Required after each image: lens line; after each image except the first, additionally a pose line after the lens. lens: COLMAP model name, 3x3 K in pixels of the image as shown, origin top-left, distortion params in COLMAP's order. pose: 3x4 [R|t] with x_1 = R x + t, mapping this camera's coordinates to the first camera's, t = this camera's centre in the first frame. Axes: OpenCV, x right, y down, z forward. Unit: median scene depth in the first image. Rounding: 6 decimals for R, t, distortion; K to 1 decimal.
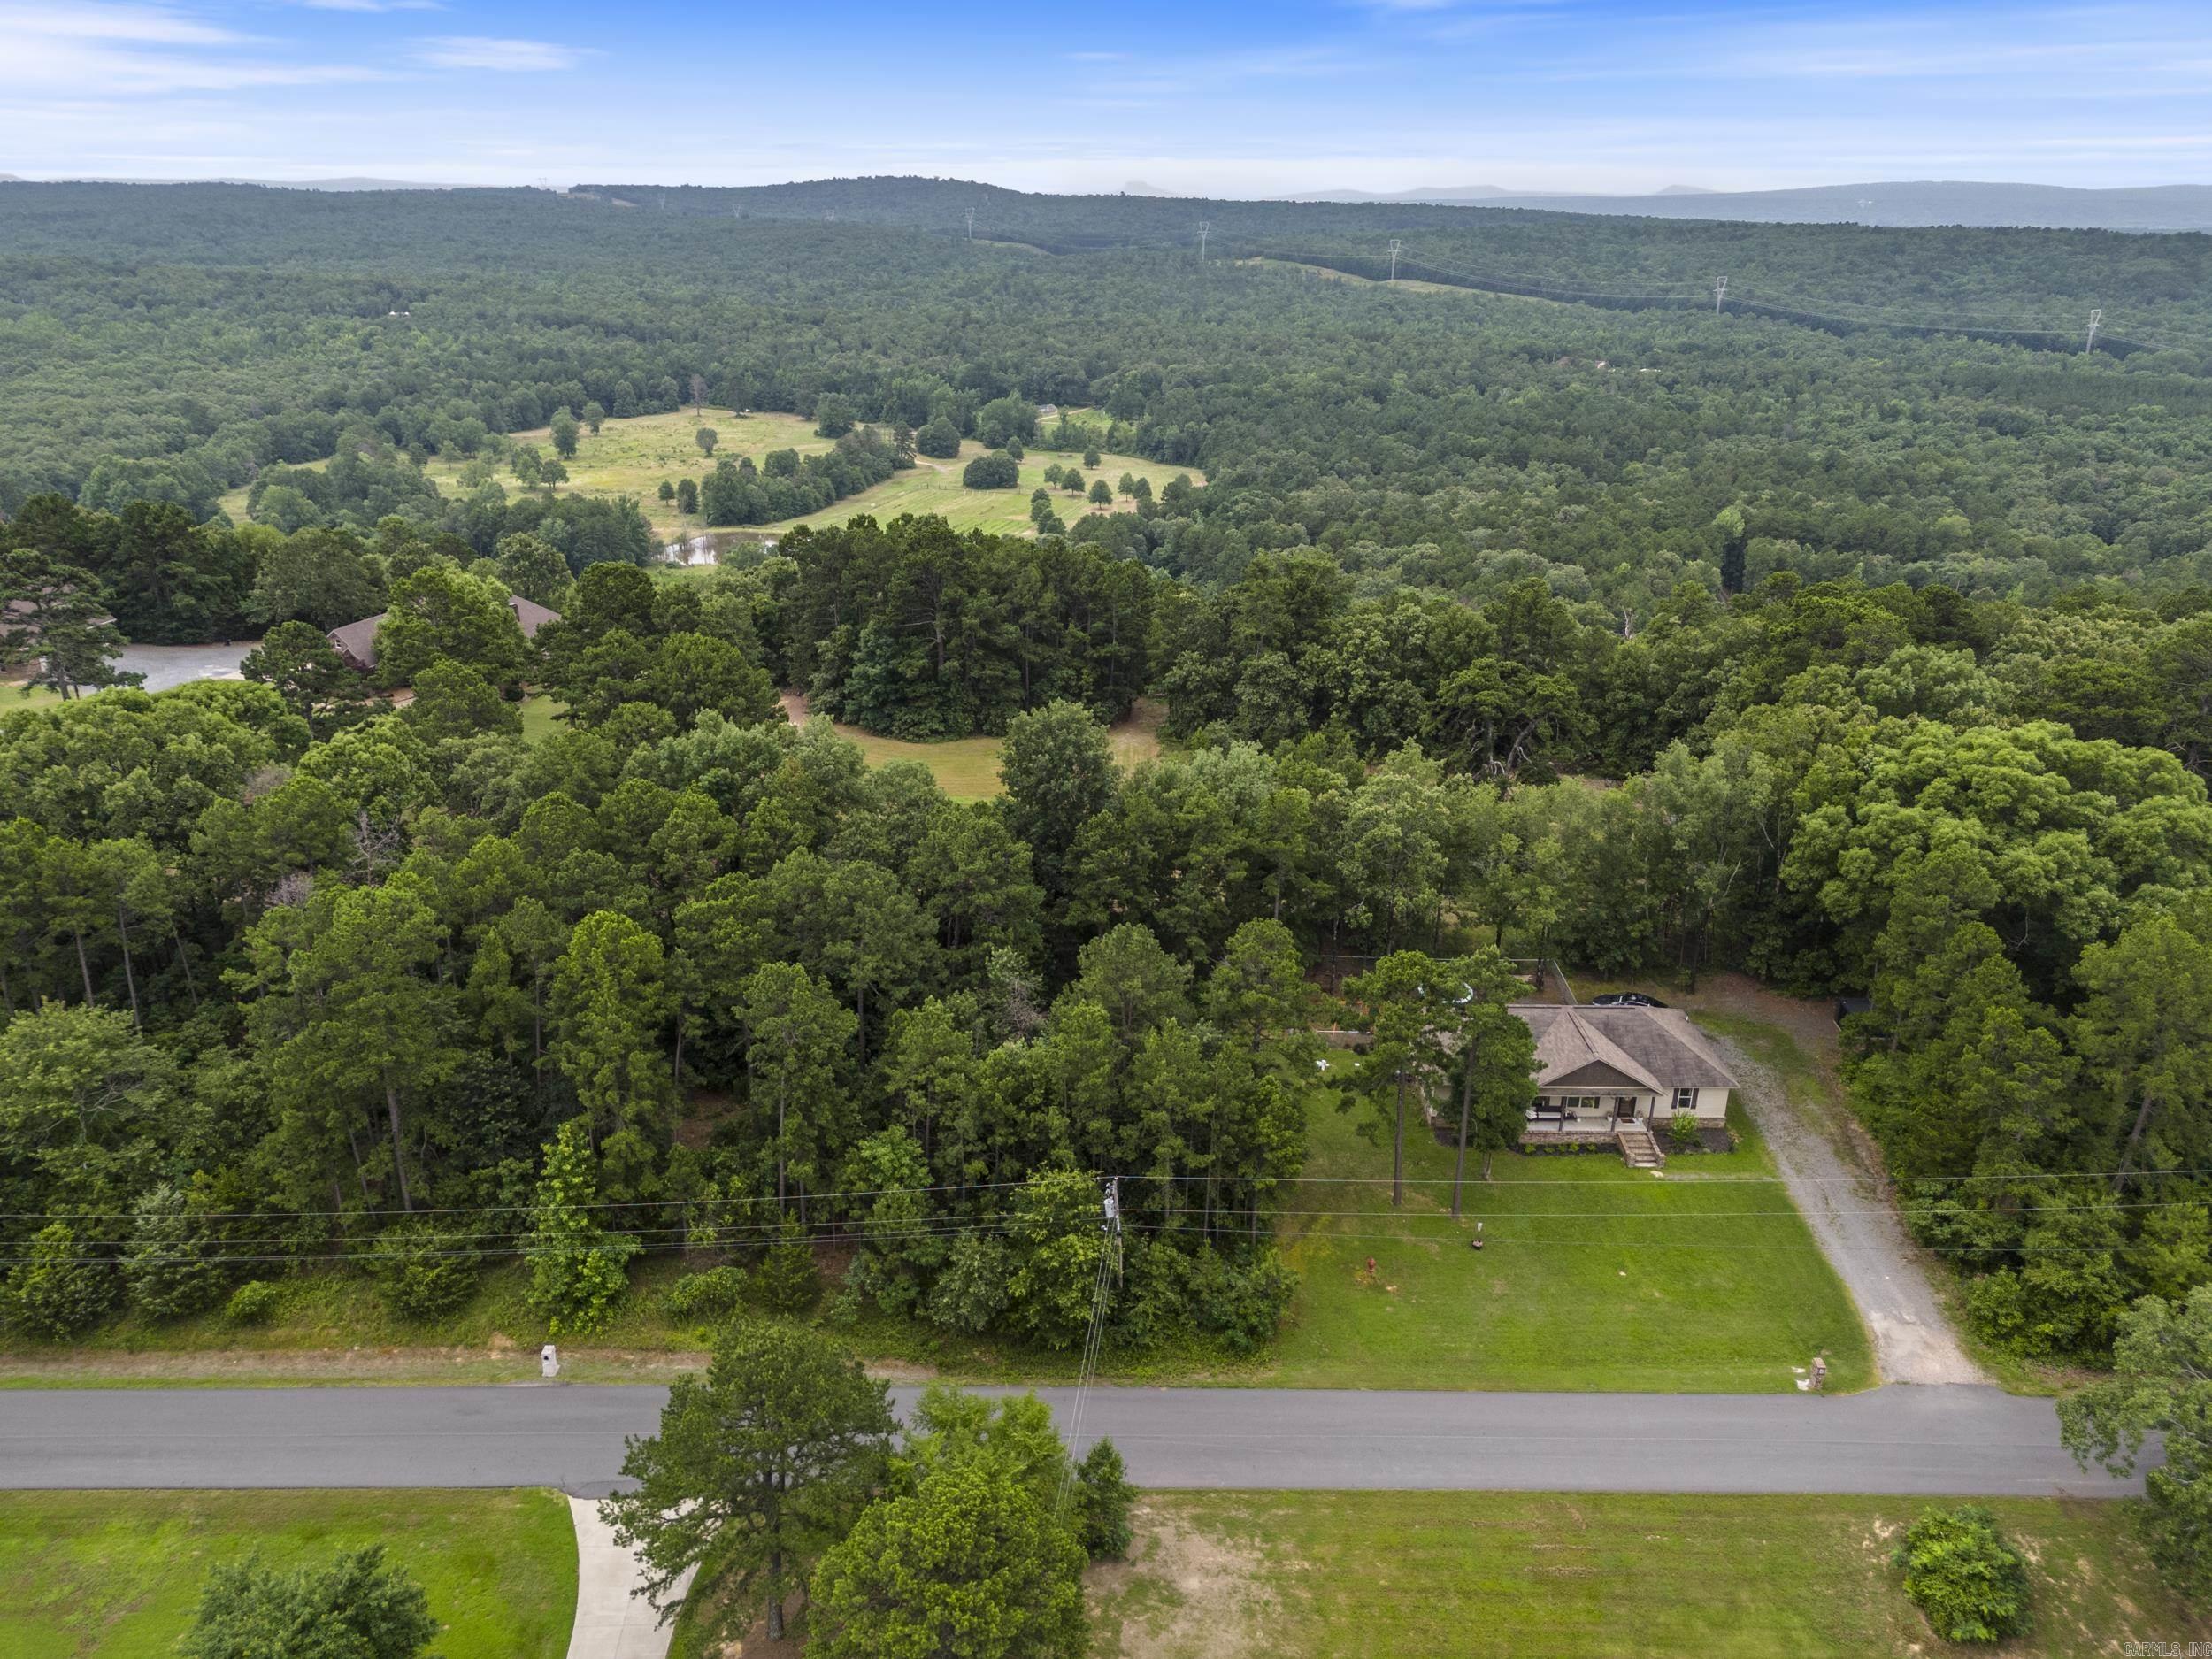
lens RADIAL K [[1614.5, 0, 1102.2], [0, 1614.5, 839.7], [0, 0, 1]] dist [0.063340, -0.030490]
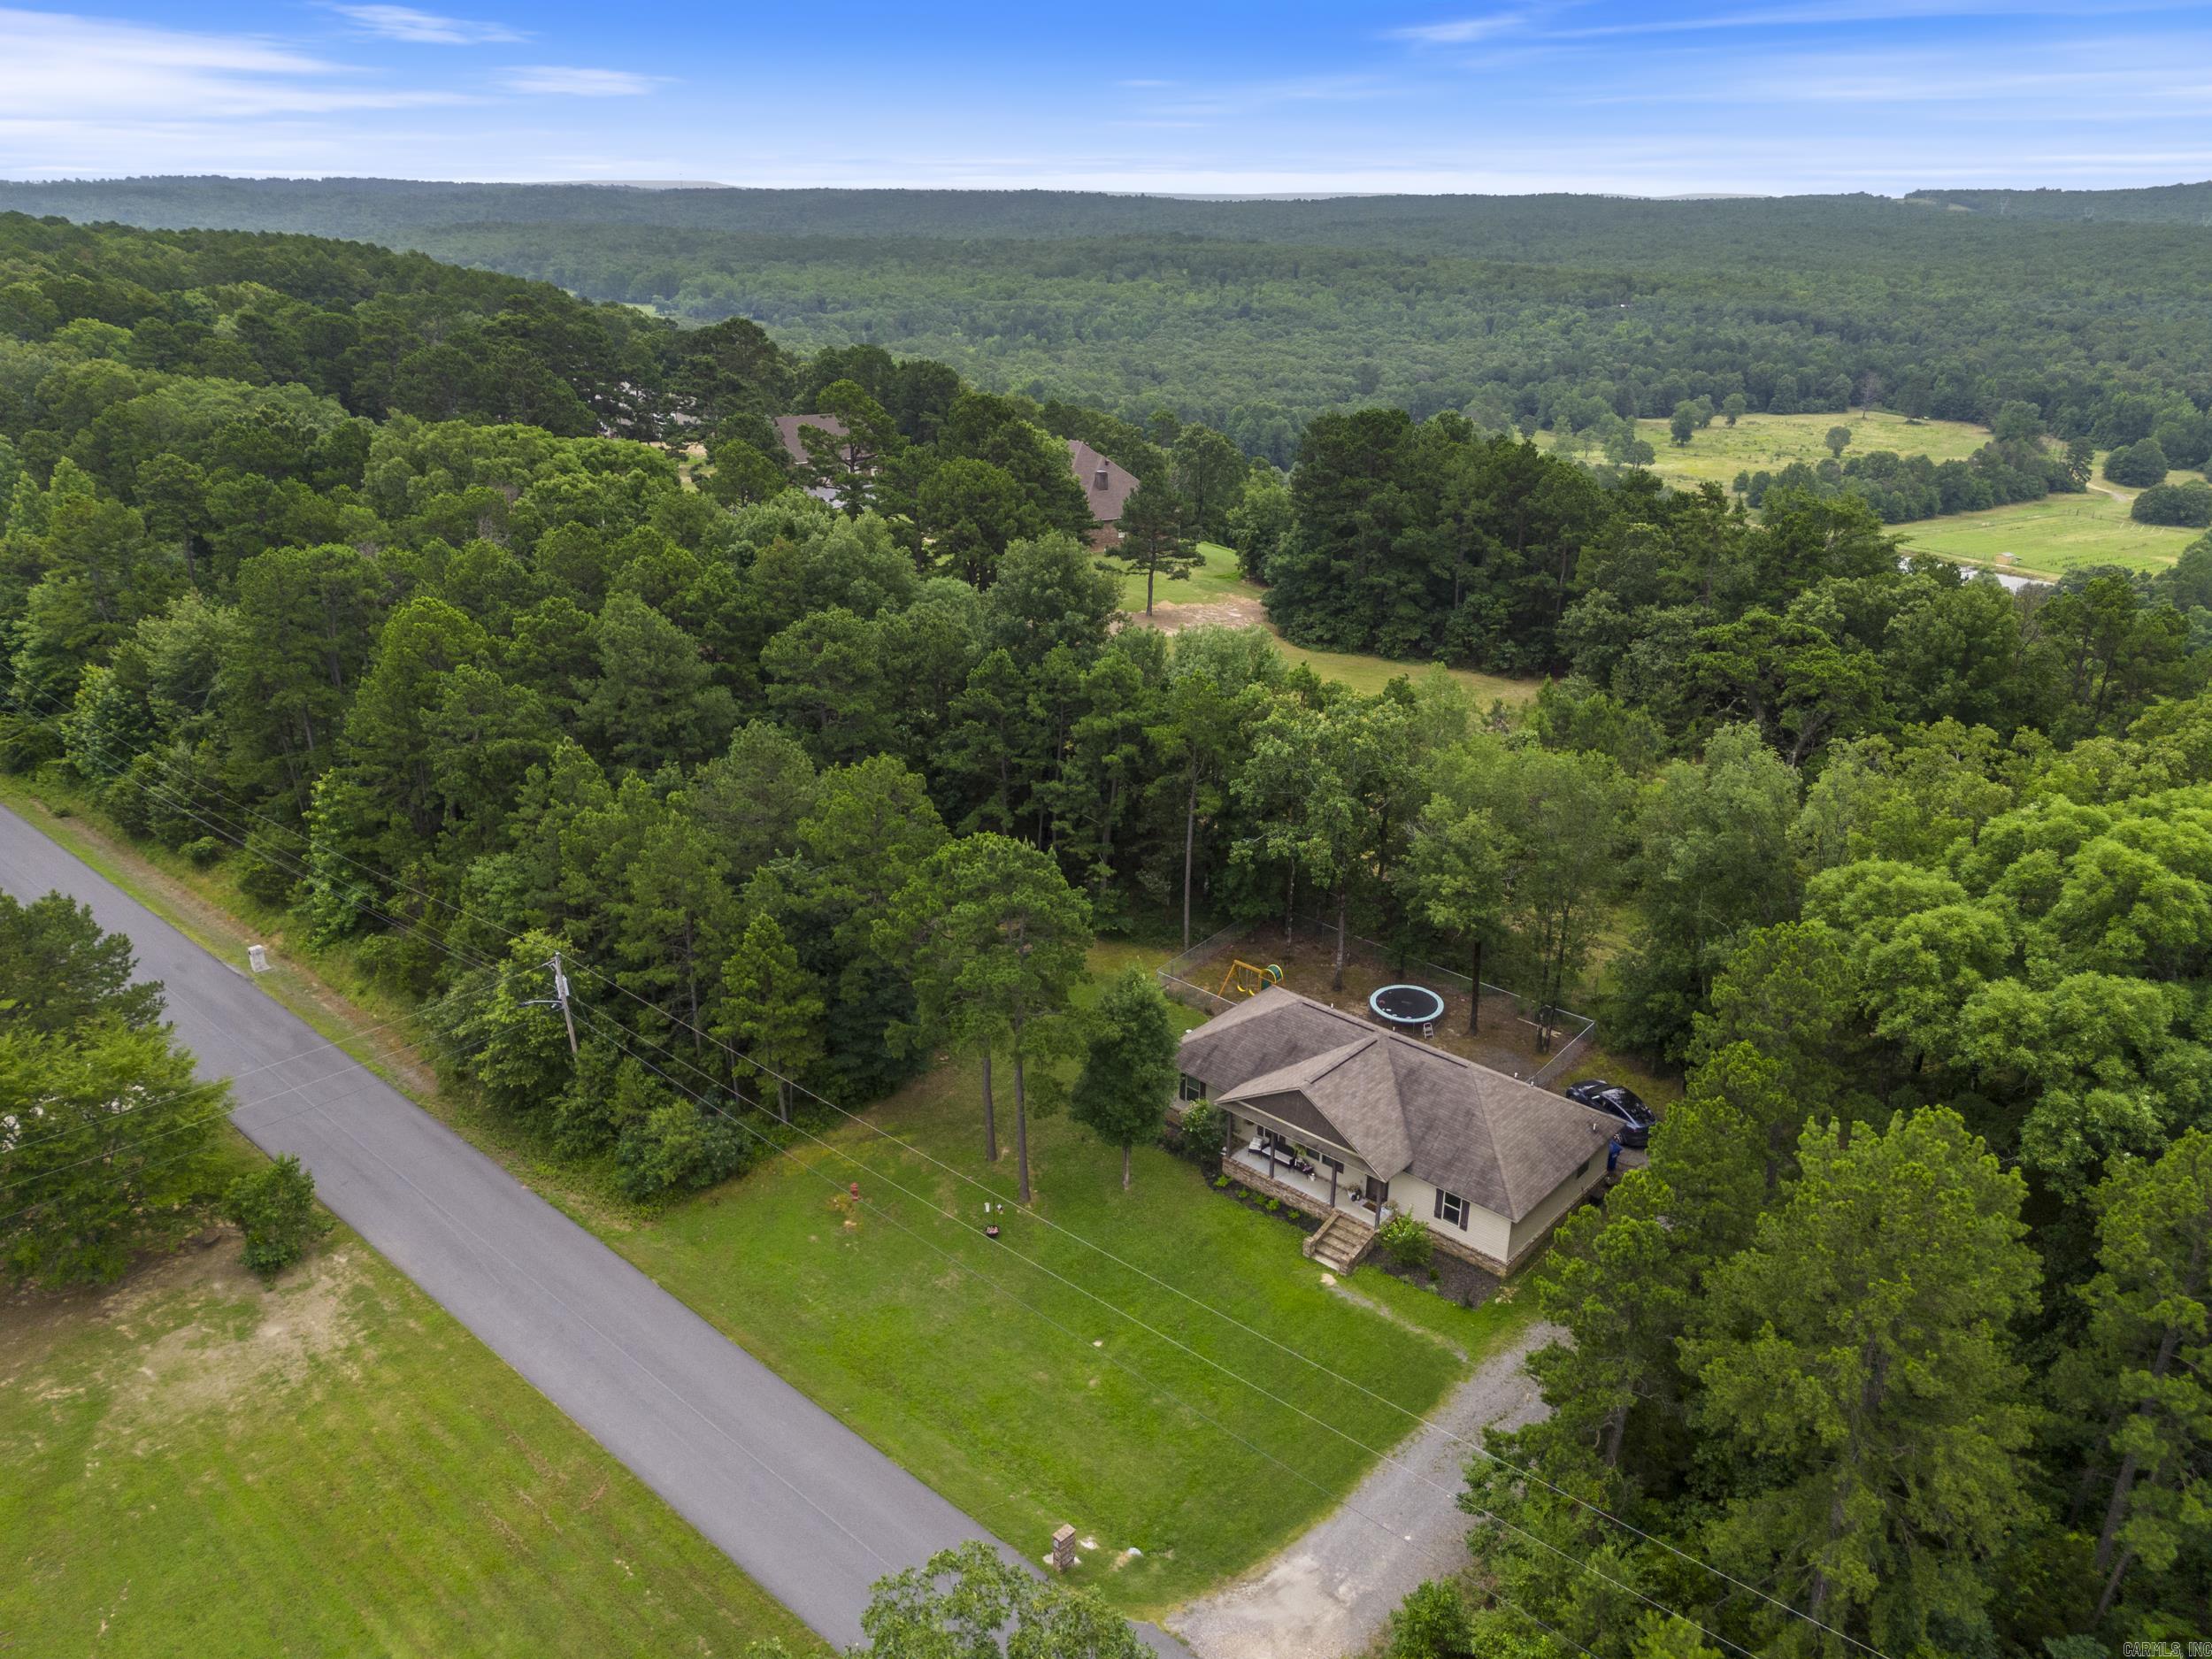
lens RADIAL K [[1614.5, 0, 1096.8], [0, 1614.5, 822.1], [0, 0, 1]] dist [0.063340, -0.030490]
pose [[0.736936, 0.245329, -0.629872, 0.739162], [-0.256367, 0.963635, 0.075382, -0.007706], [0.625460, 0.105927, 0.773032, 0.441962]]
